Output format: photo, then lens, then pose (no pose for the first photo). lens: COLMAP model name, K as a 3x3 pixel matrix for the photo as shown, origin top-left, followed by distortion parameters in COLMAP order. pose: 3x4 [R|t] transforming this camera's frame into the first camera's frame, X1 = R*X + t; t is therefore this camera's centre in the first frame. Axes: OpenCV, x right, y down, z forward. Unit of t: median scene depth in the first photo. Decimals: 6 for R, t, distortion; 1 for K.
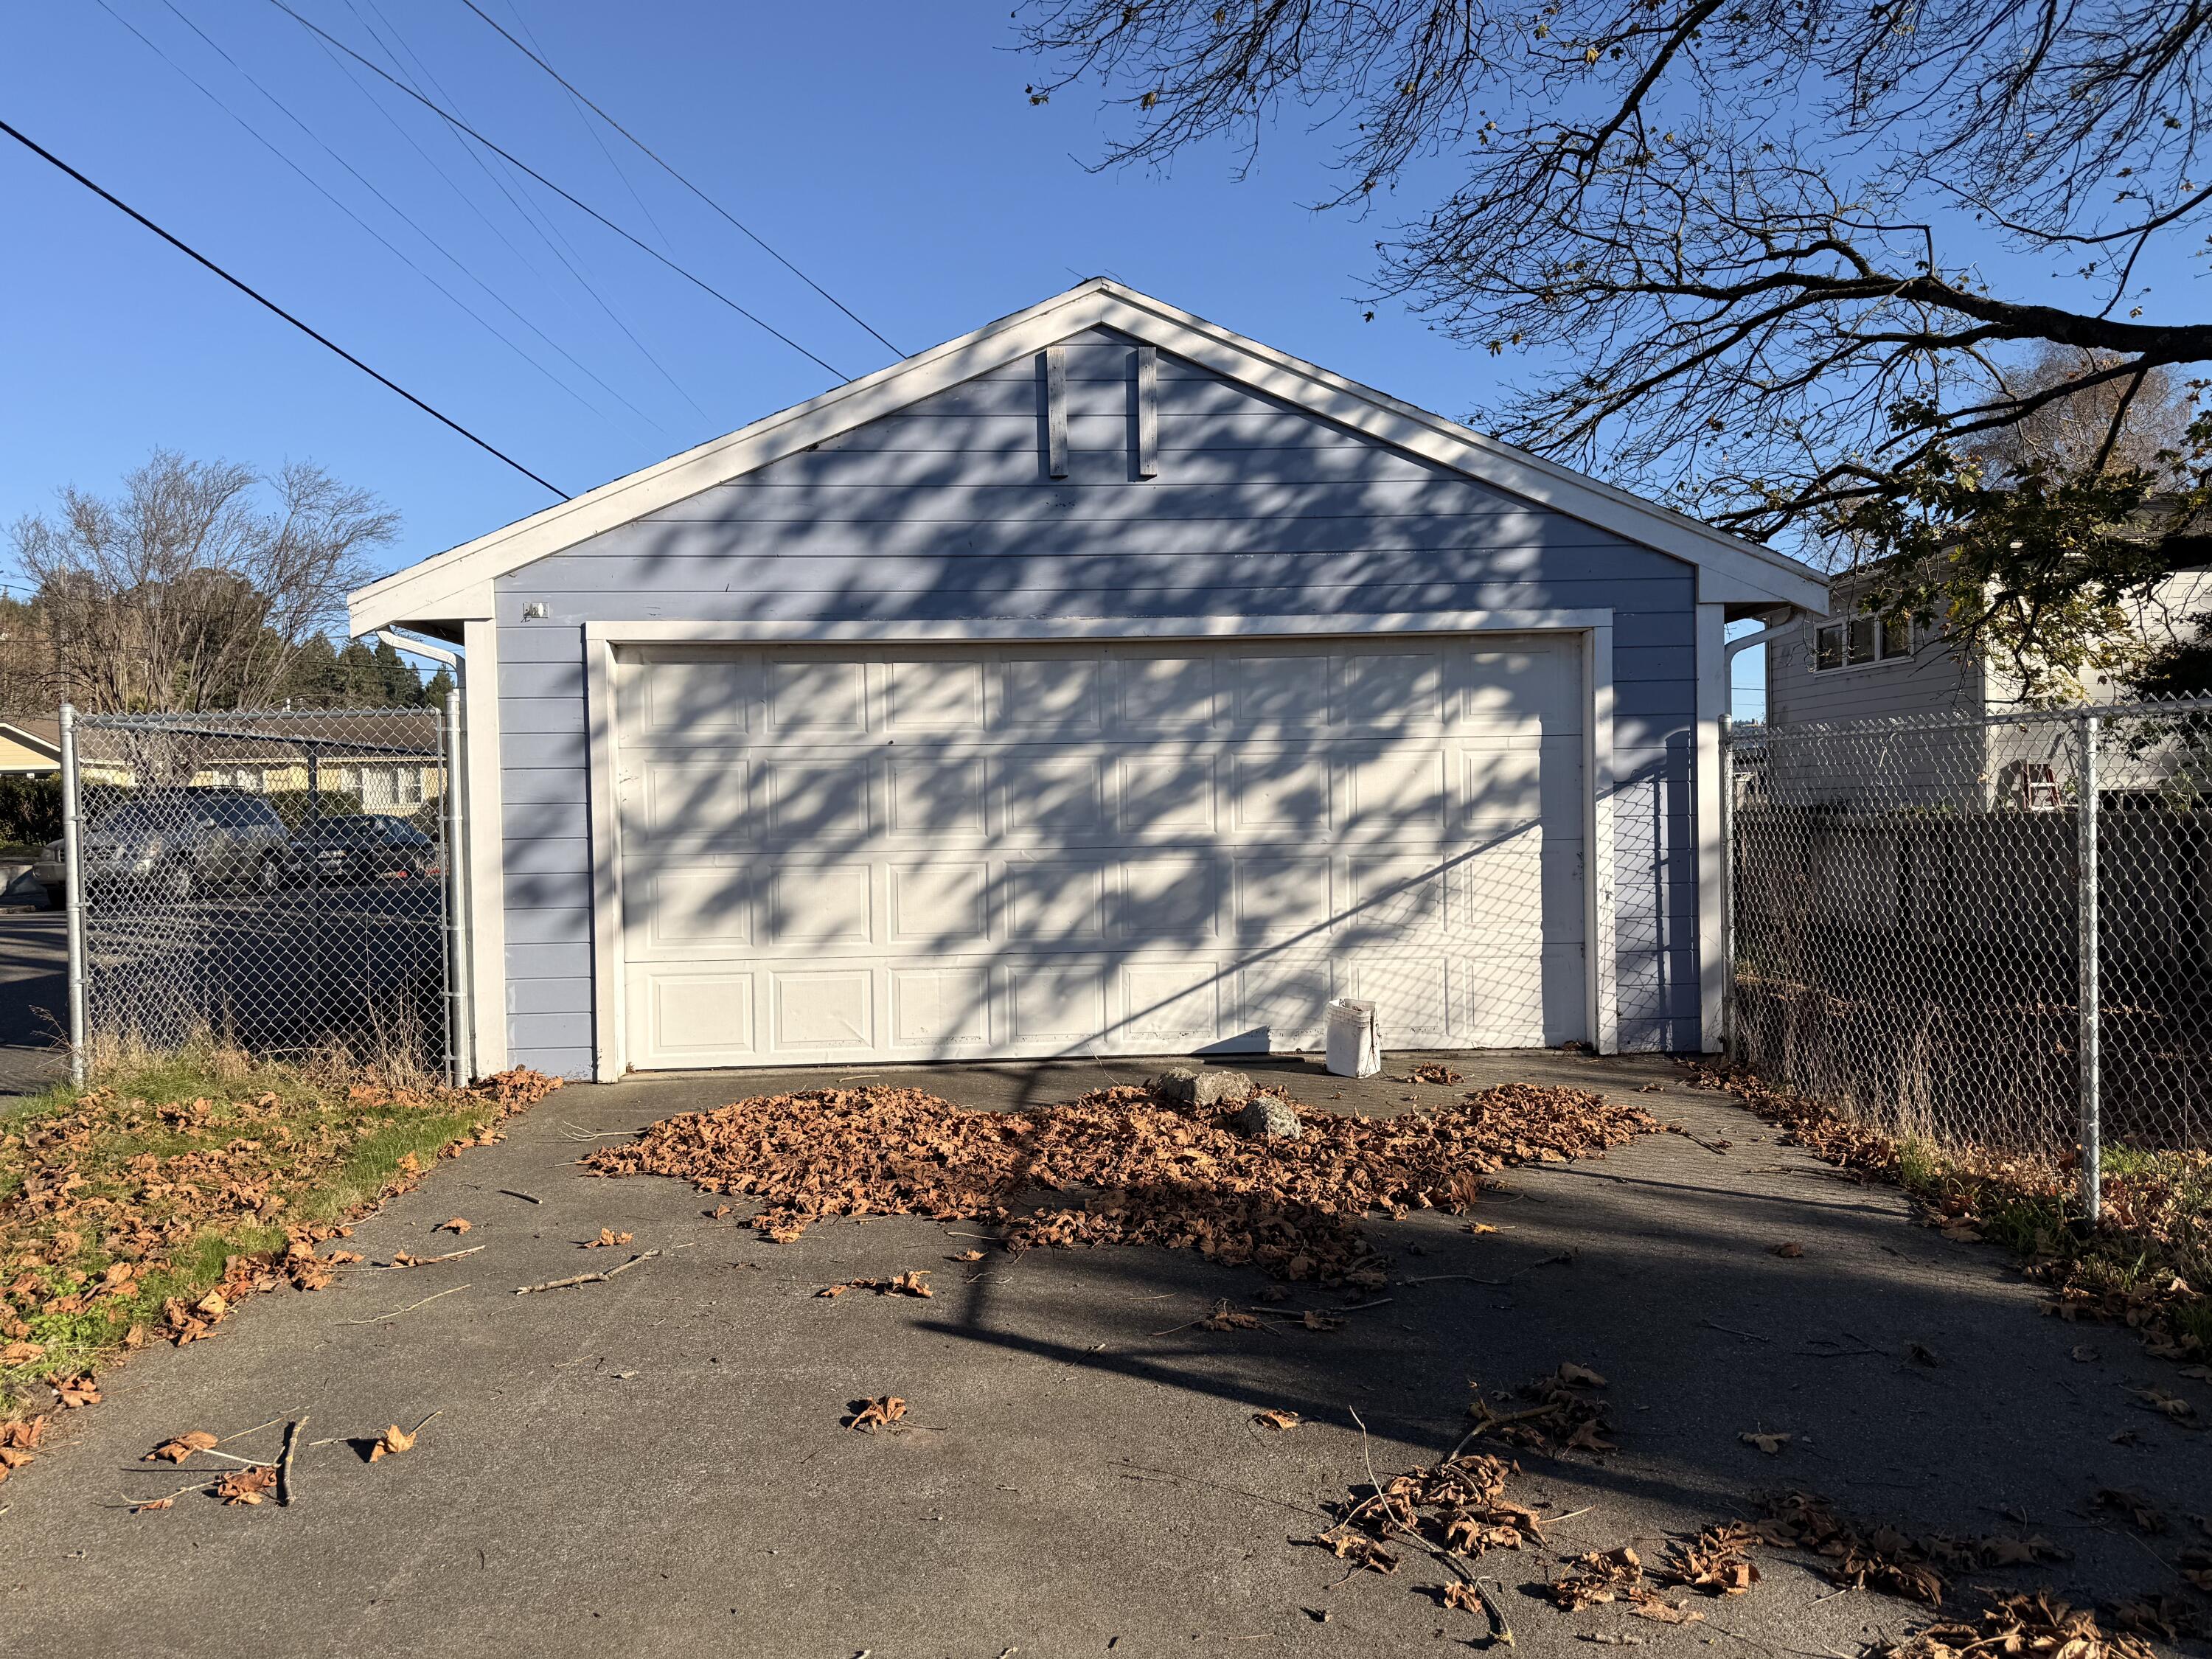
lens RADIAL K [[1431.1, 0, 1106.0], [0, 1431.1, 829.5], [0, 0, 1]] dist [0.111039, -0.179395]
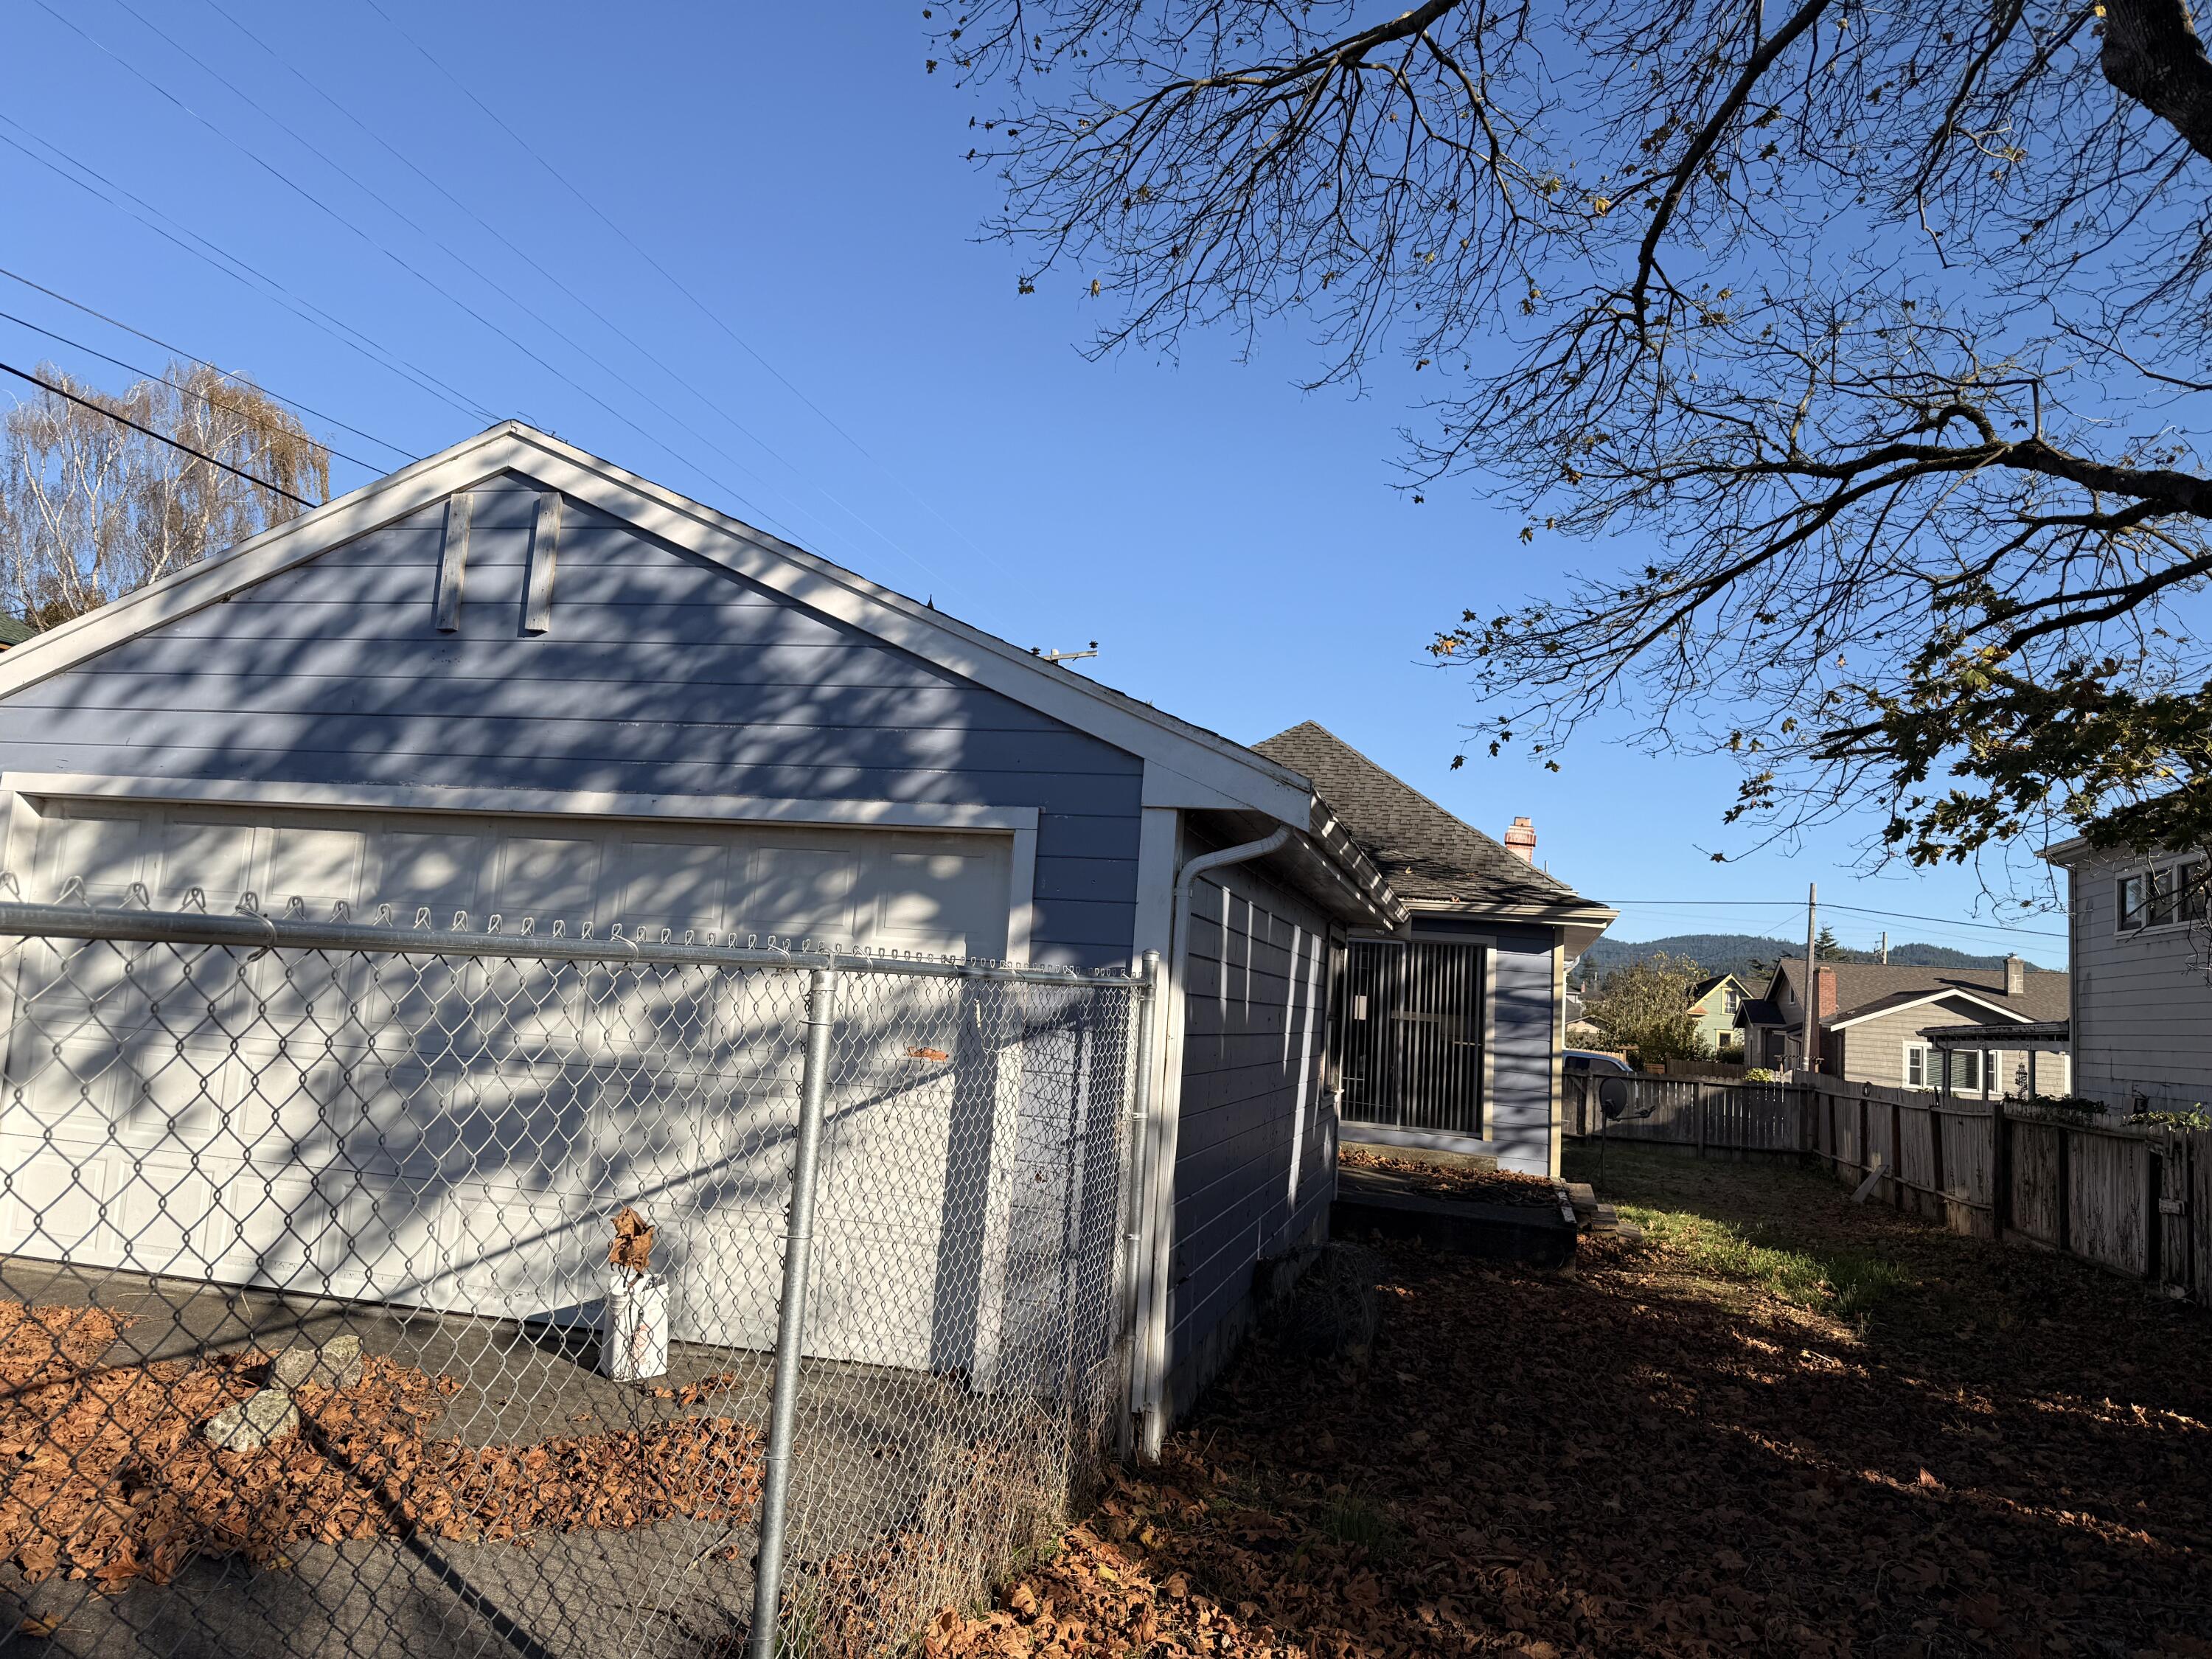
lens RADIAL K [[1431.1, 0, 1106.0], [0, 1431.1, 829.5], [0, 0, 1]] dist [0.111039, -0.179395]
pose [[0.957939, 0.053480, -0.281944, 0.610258], [-0.091867, 0.987928, -0.124736, -0.045310], [0.271869, 0.145391, 0.951288, 0.263118]]
